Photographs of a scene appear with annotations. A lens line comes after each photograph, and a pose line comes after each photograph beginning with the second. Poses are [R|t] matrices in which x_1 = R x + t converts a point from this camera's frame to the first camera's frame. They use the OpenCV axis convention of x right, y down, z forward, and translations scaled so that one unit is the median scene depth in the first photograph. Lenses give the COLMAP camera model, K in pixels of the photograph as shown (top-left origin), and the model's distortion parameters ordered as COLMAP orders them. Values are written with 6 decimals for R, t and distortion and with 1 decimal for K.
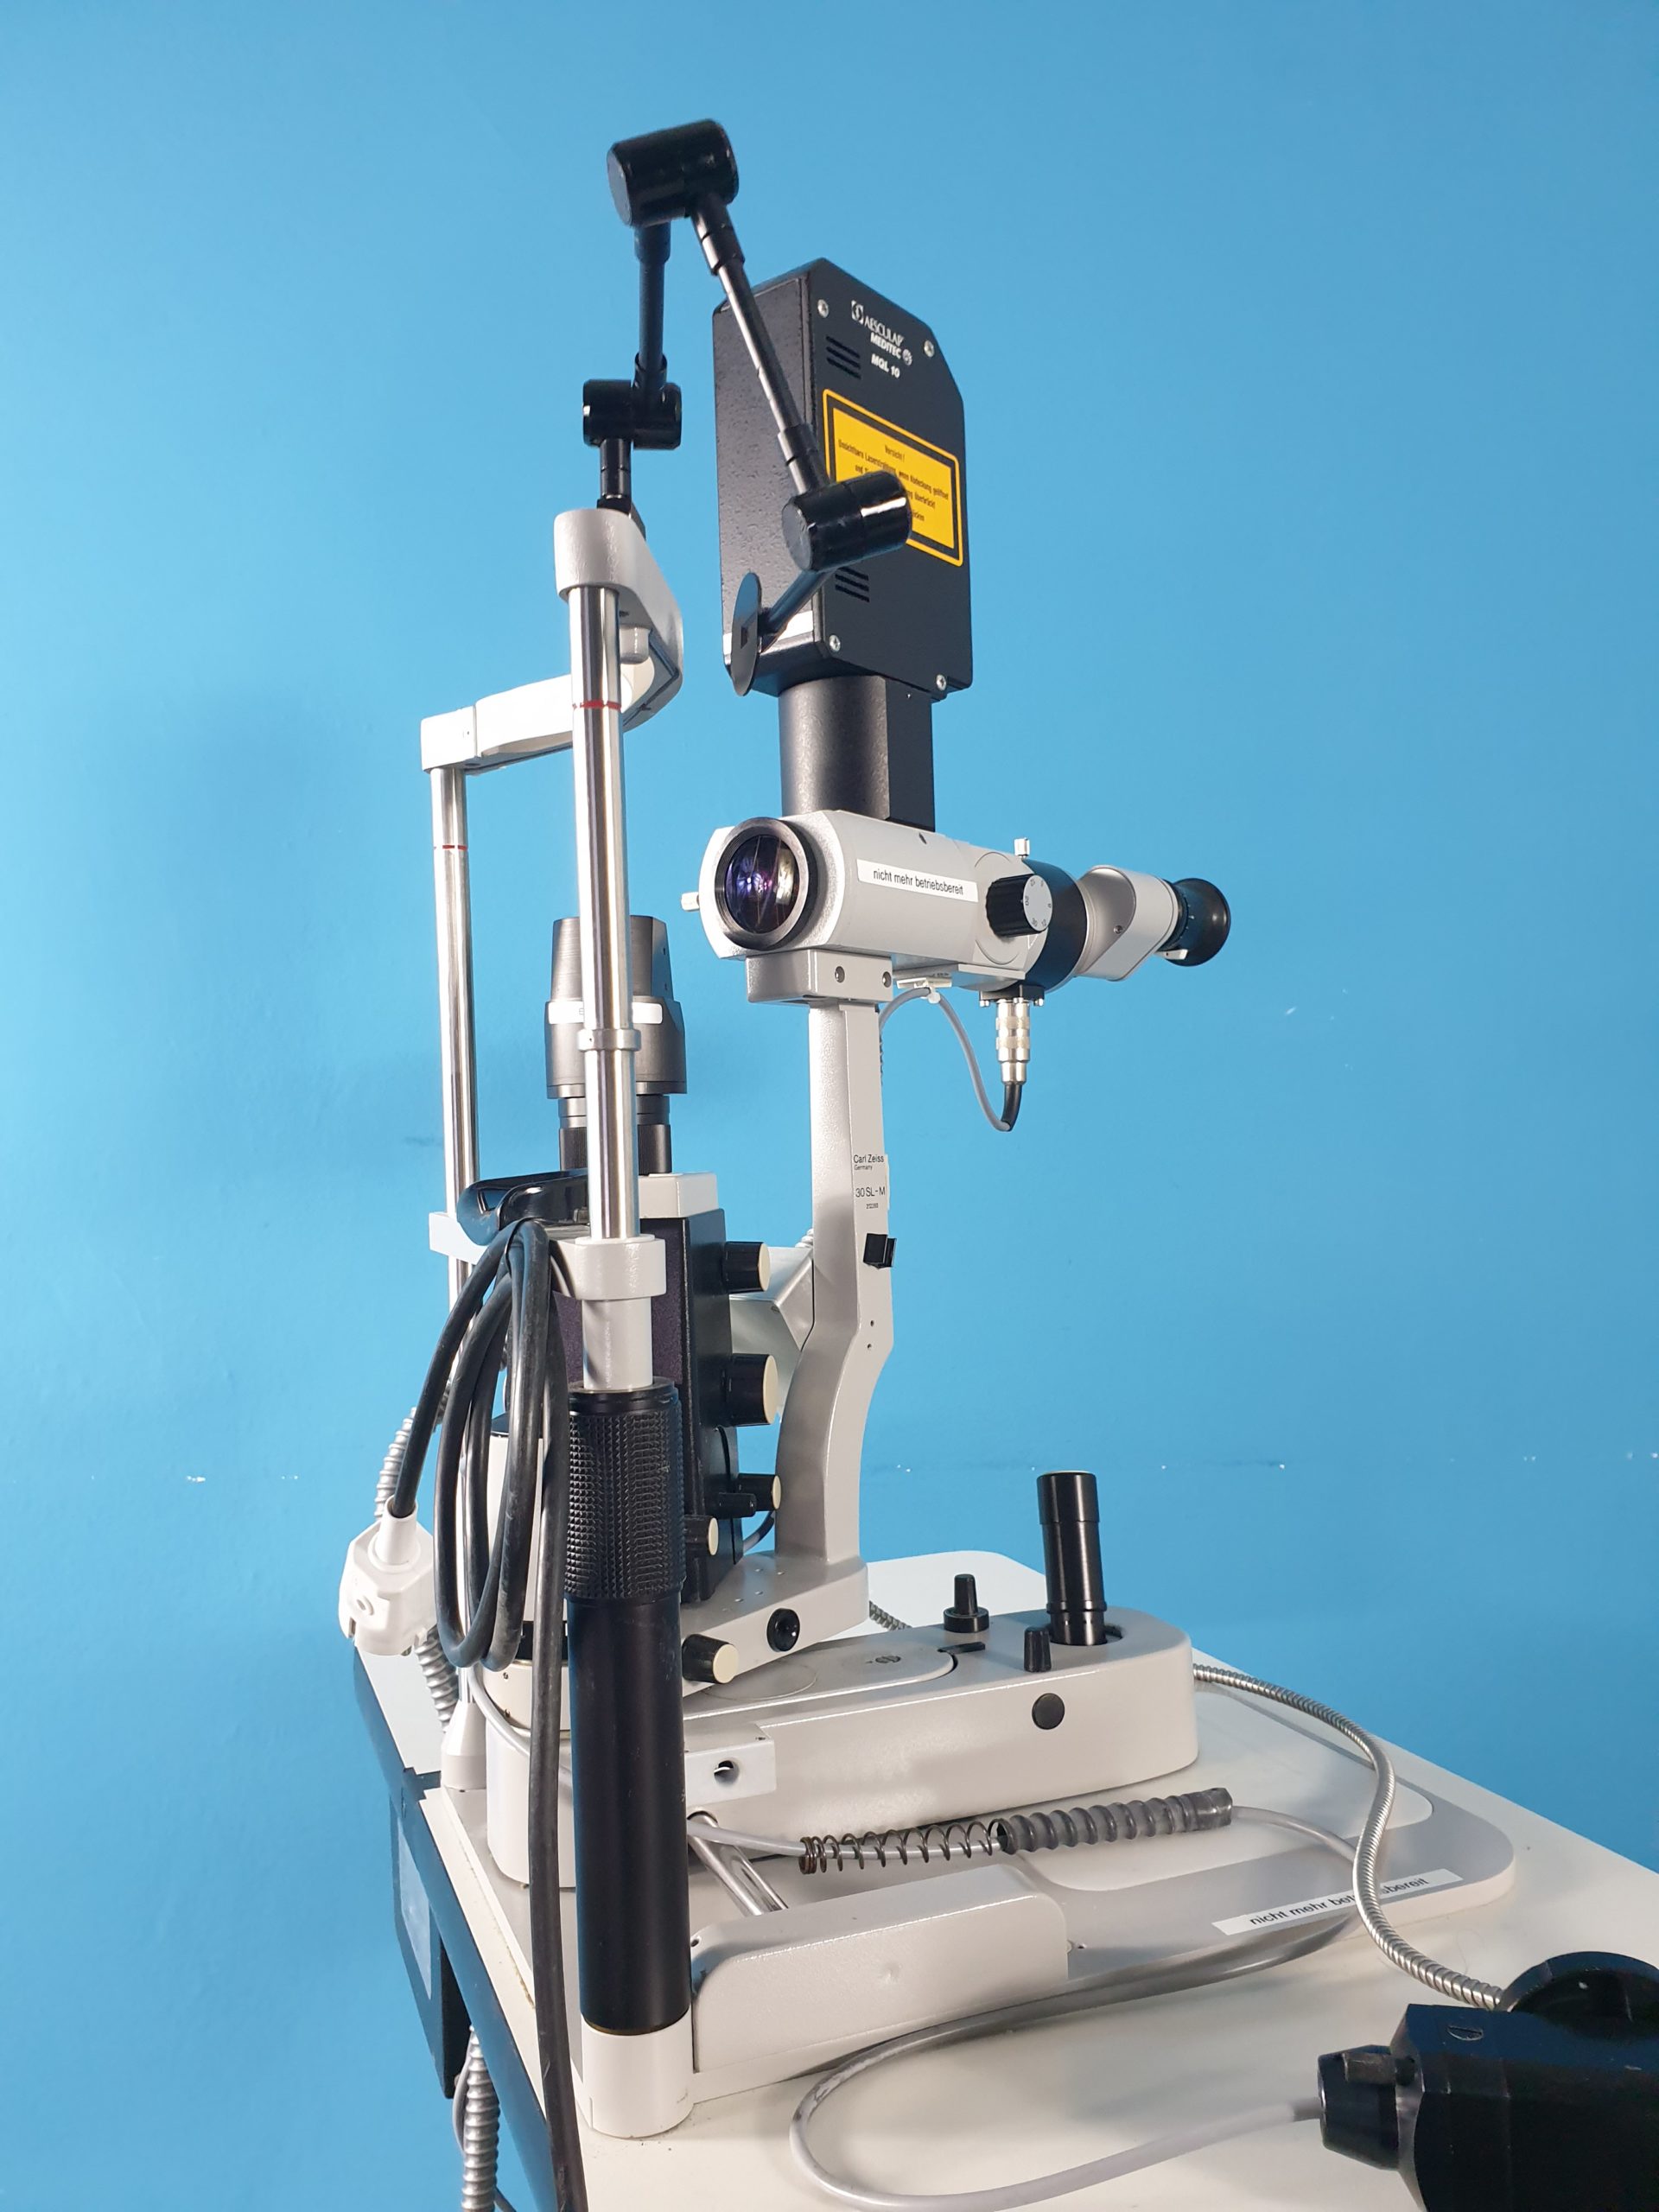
lens RADIAL K [[1767.8, 0, 788.6], [0, 1767.8, 1099.3], [0, 0, 1]] dist [-0.033963, 0.098619]
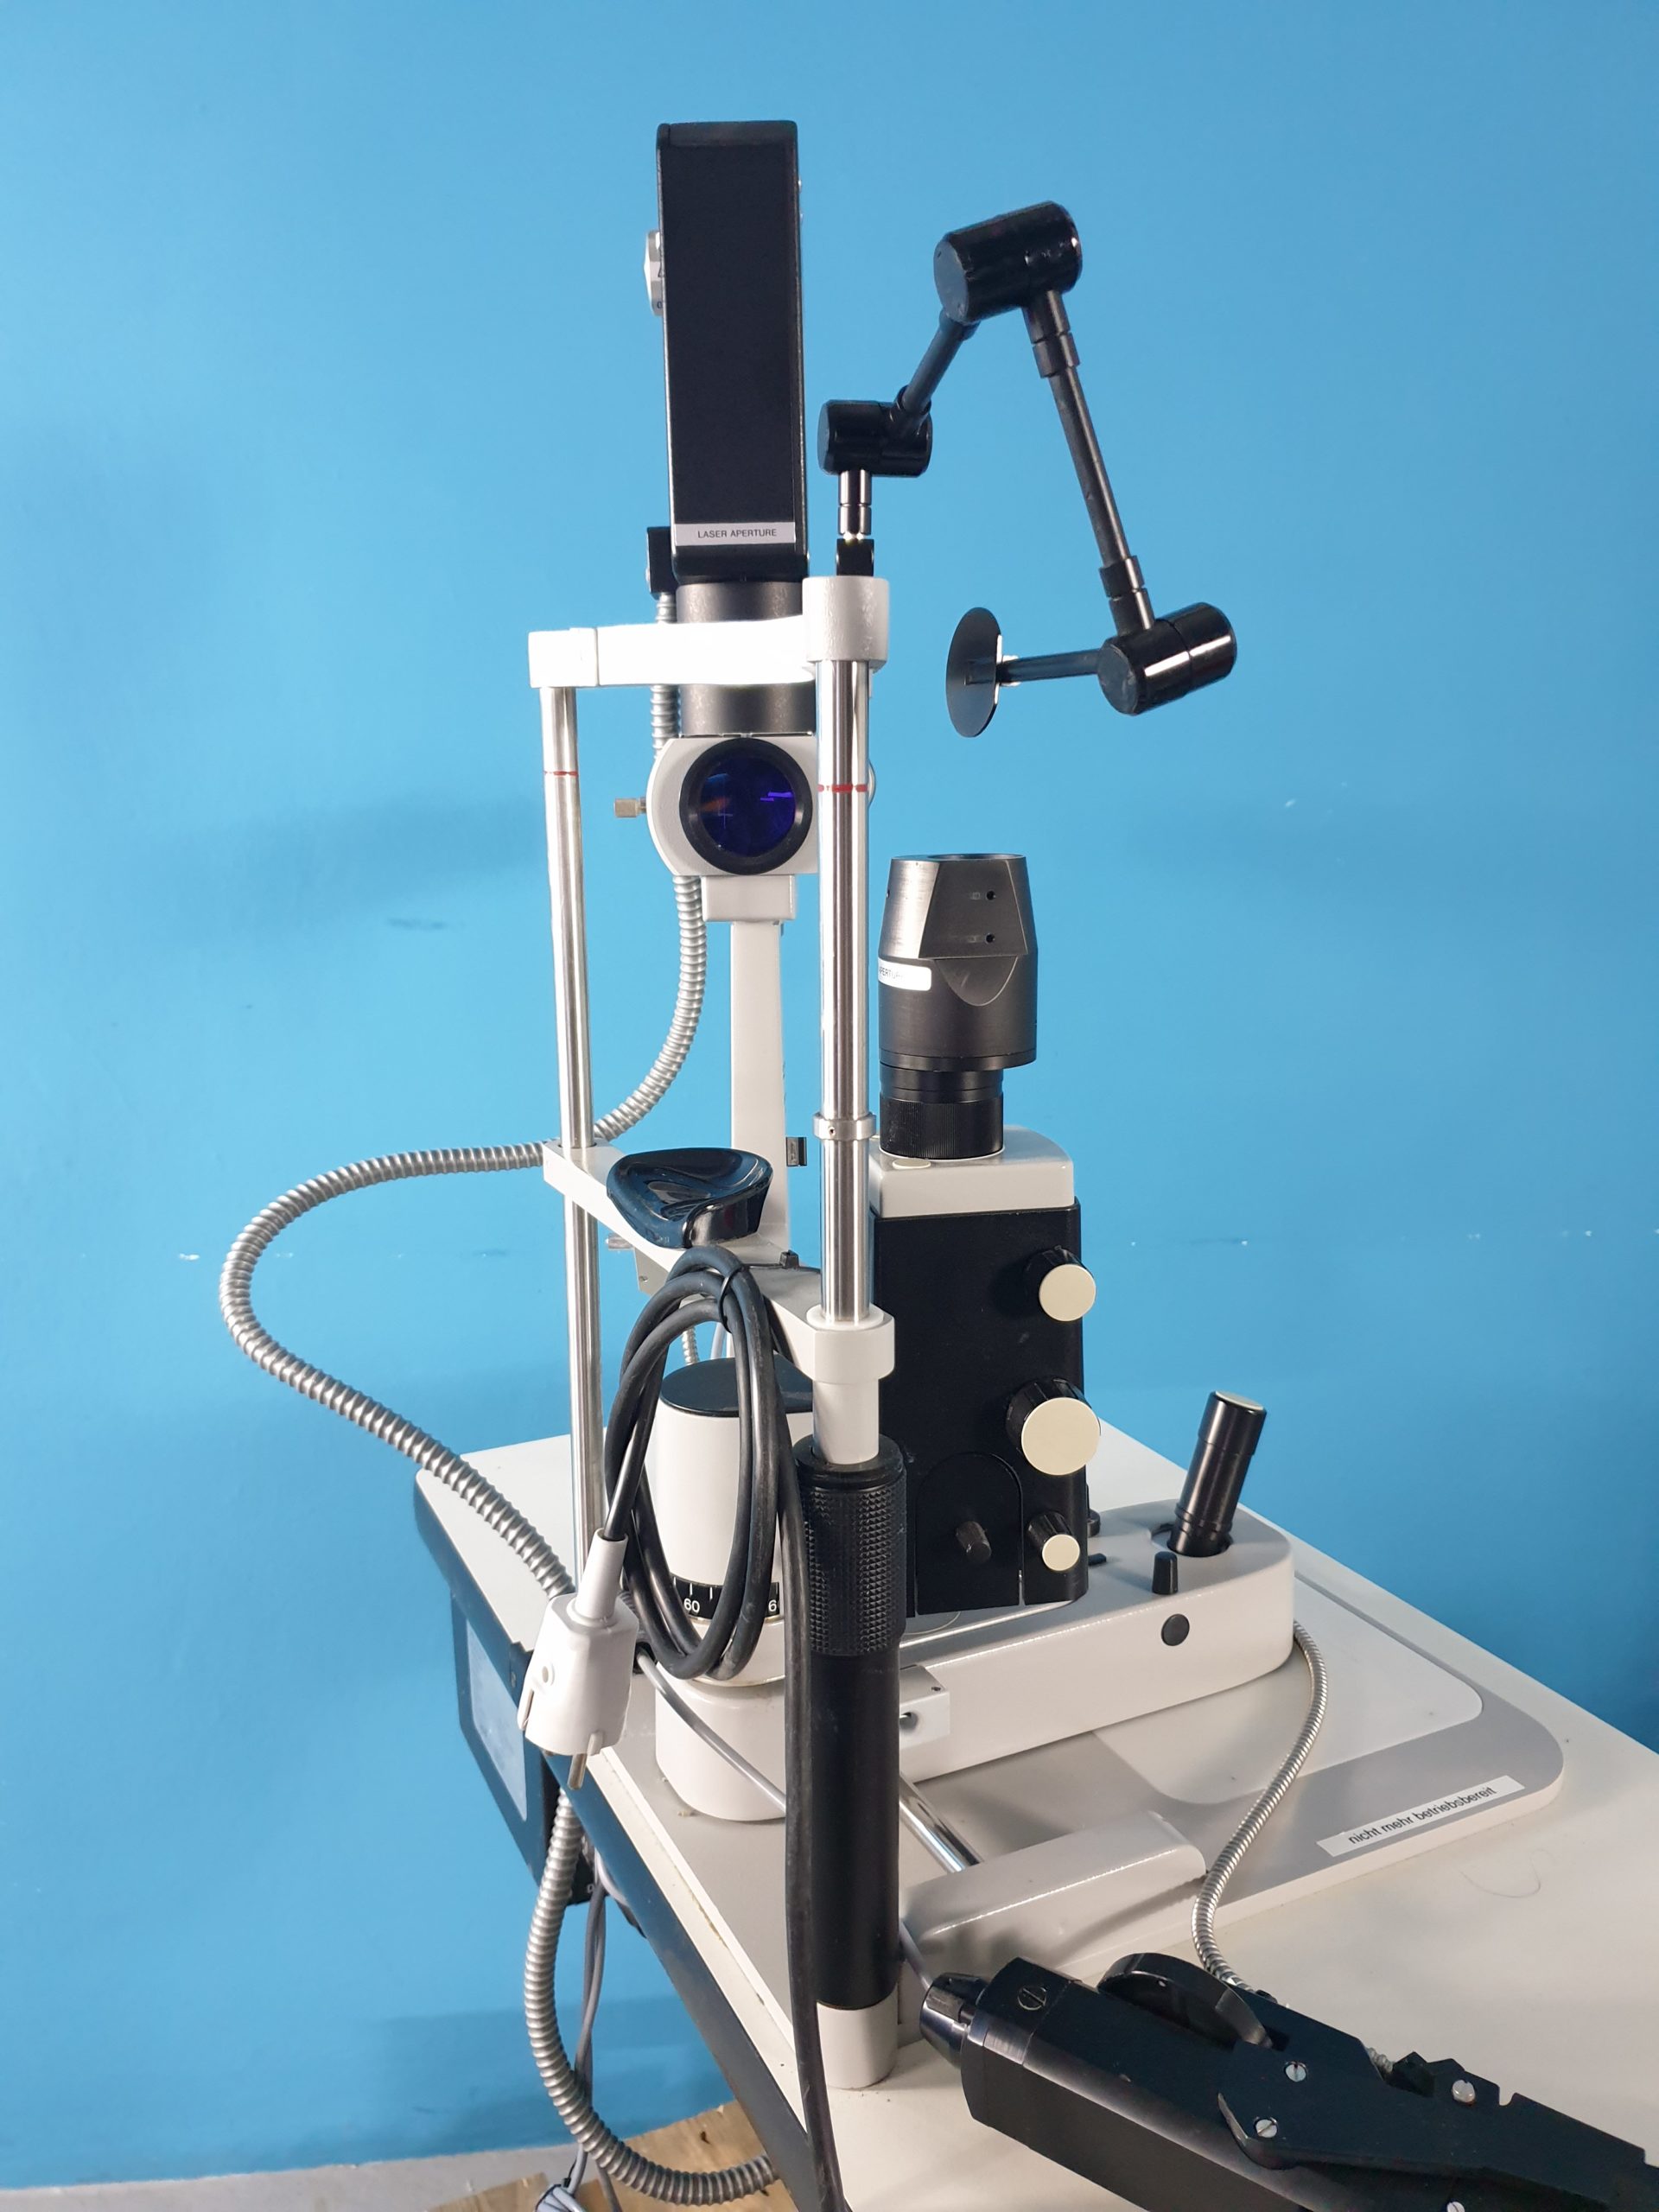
lens RADIAL K [[1754.6, 0, 829.5], [0, 1754.6, 1106.0], [0, 0, 1]] dist [0.008027, 0.000277]
pose [[0.995433, 0.005015, 0.095331, -0.173344], [-0.025253, 0.976880, 0.212294, -0.215813], [-0.092063, -0.213732, 0.972545, 0.042595]]
